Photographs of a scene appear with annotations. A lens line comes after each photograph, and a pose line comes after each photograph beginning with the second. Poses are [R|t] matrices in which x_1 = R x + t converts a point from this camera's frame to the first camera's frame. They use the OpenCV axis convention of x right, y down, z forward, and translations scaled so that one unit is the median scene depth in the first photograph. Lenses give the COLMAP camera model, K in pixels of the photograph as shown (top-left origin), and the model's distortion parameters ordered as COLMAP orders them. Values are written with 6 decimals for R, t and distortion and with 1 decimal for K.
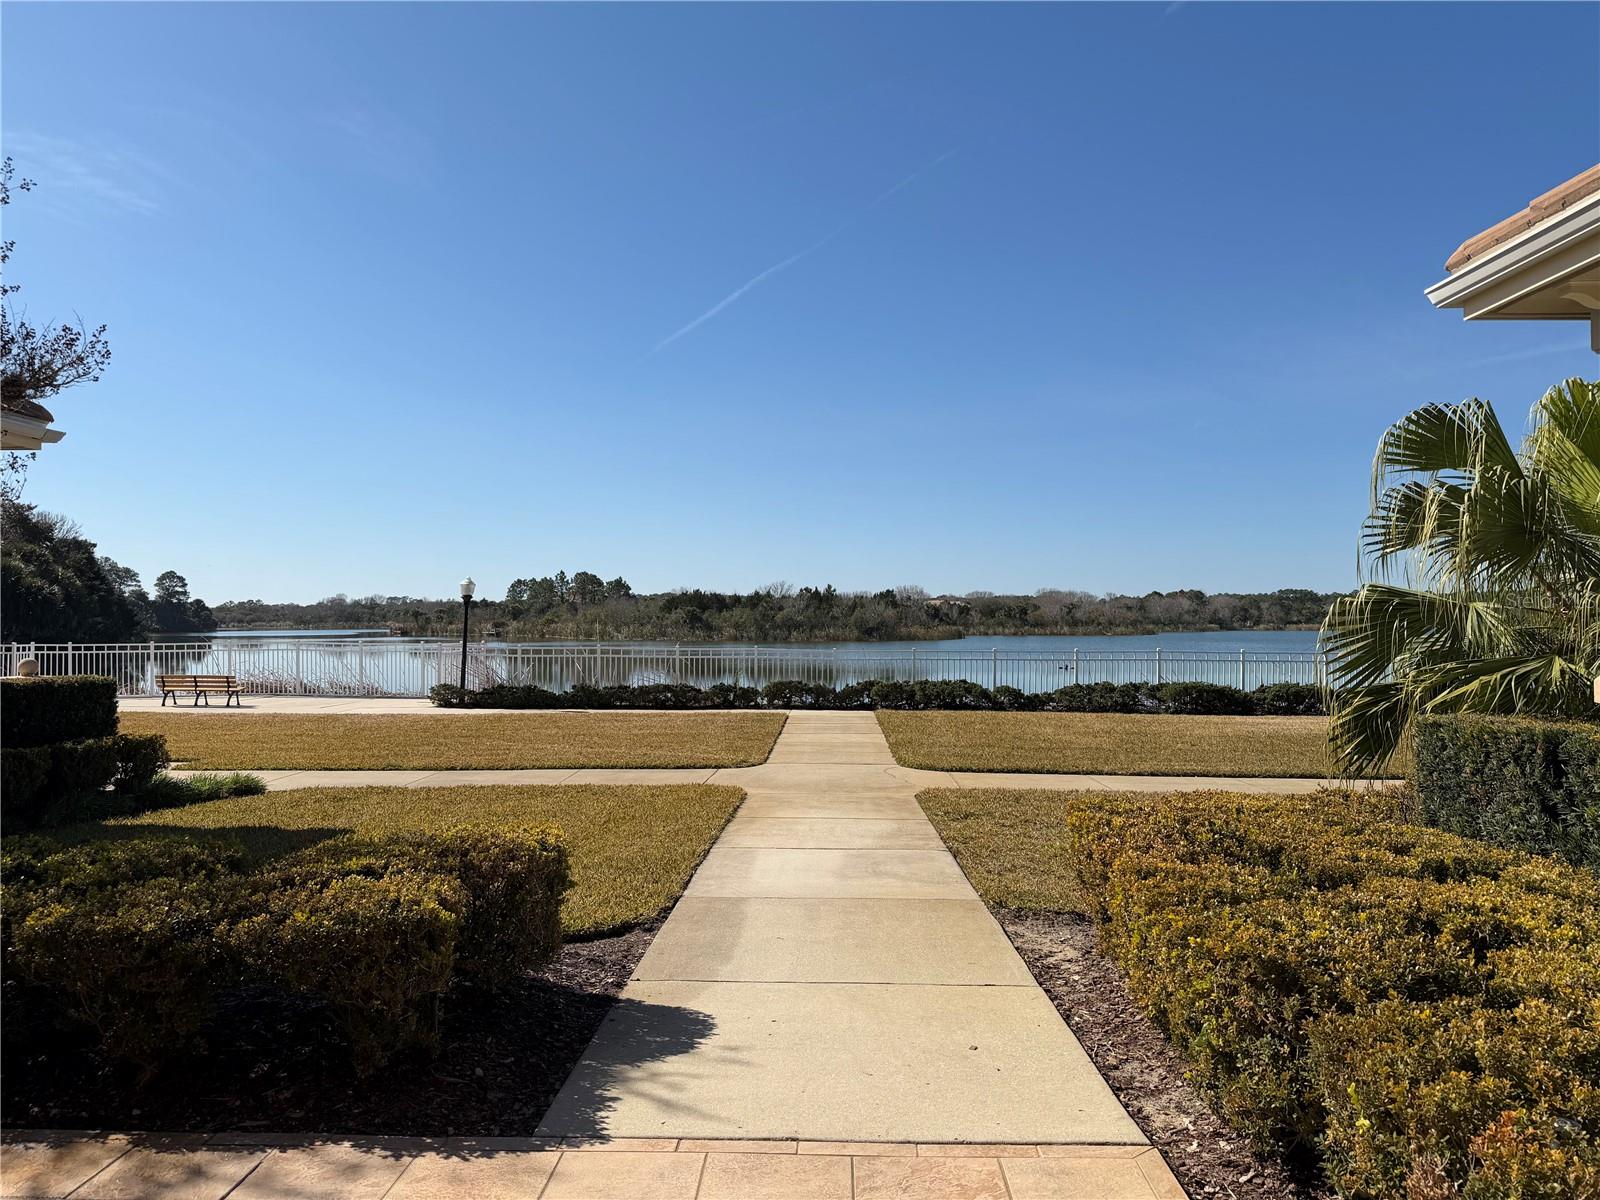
lens RADIAL K [[1125.9, 0, 799.9], [0, 1125.9, 603.8], [0, 0, 1]] dist [0.007896, -0.001407]
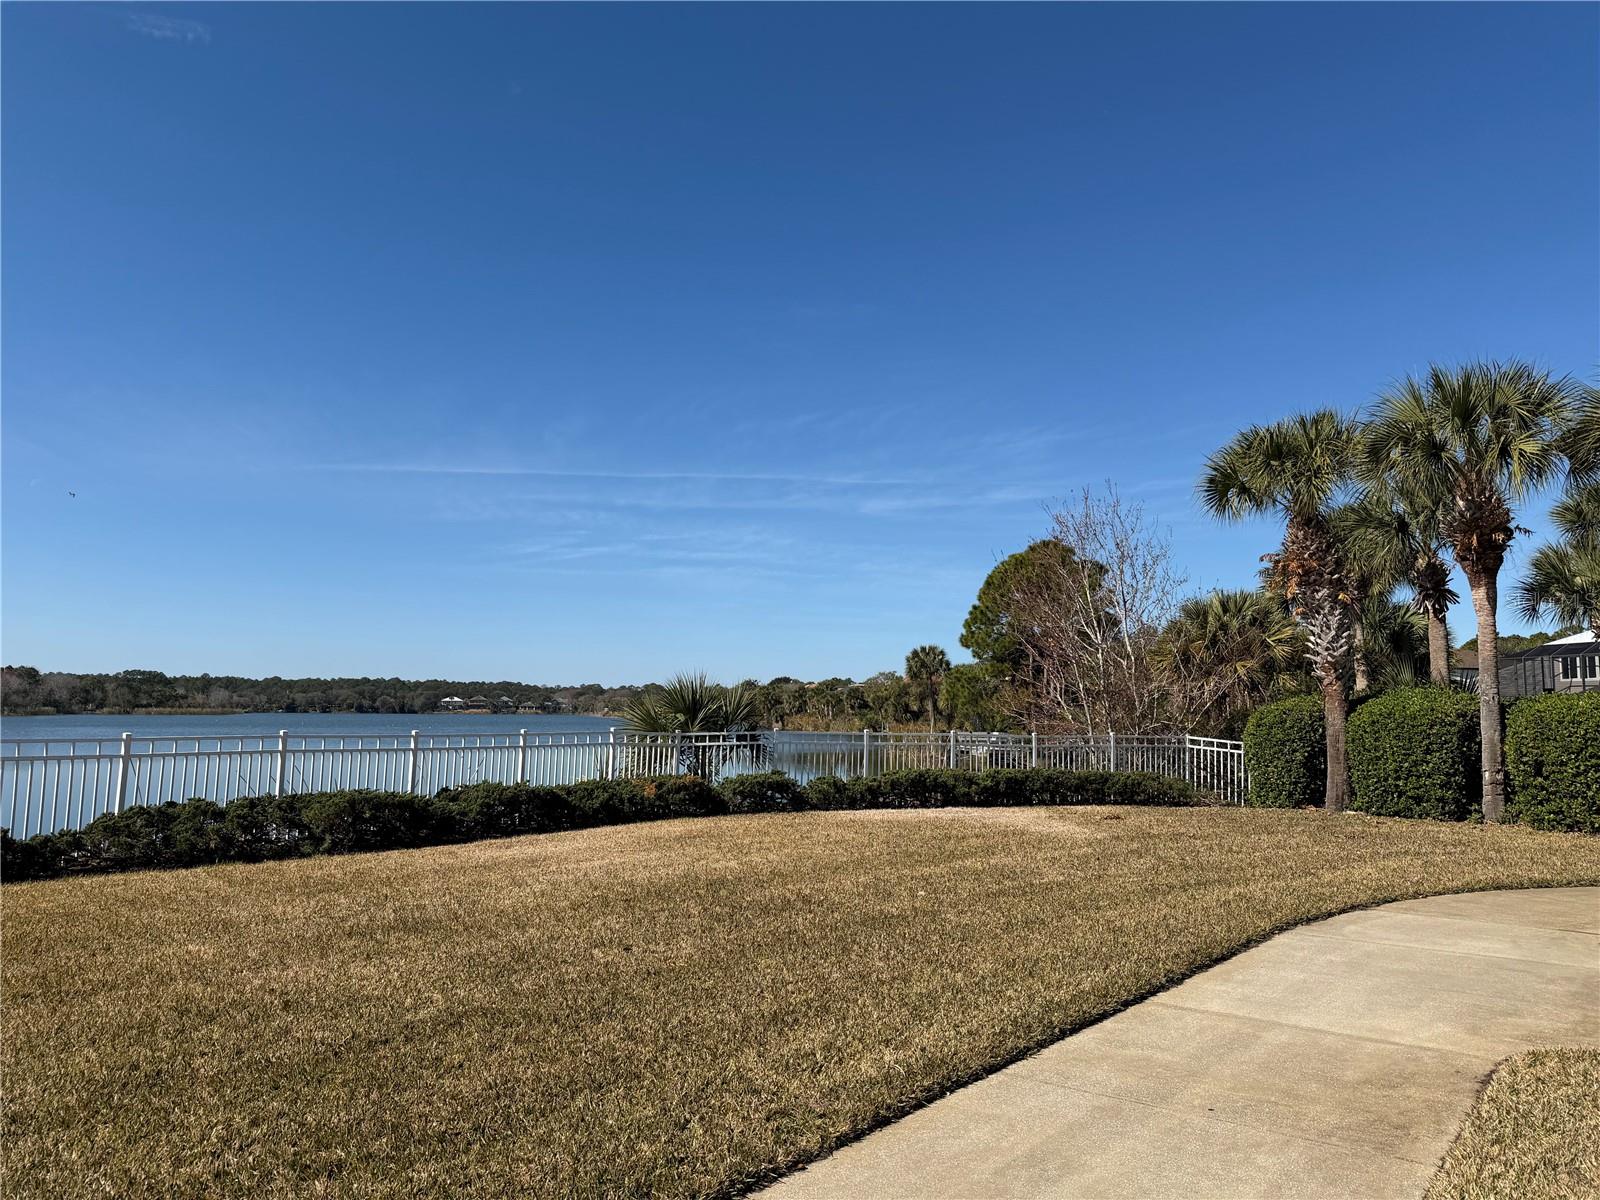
lens RADIAL K [[1125.9, 0, 797.3], [0, 1125.9, 598.0], [0, 0, 1]] dist [0.007896, -0.001407]
pose [[0.589070, 0.087965, 0.803280, 0.025537], [-0.023665, 0.995509, -0.091662, 0.026771], [-0.807735, 0.034985, 0.588506, 0.650258]]
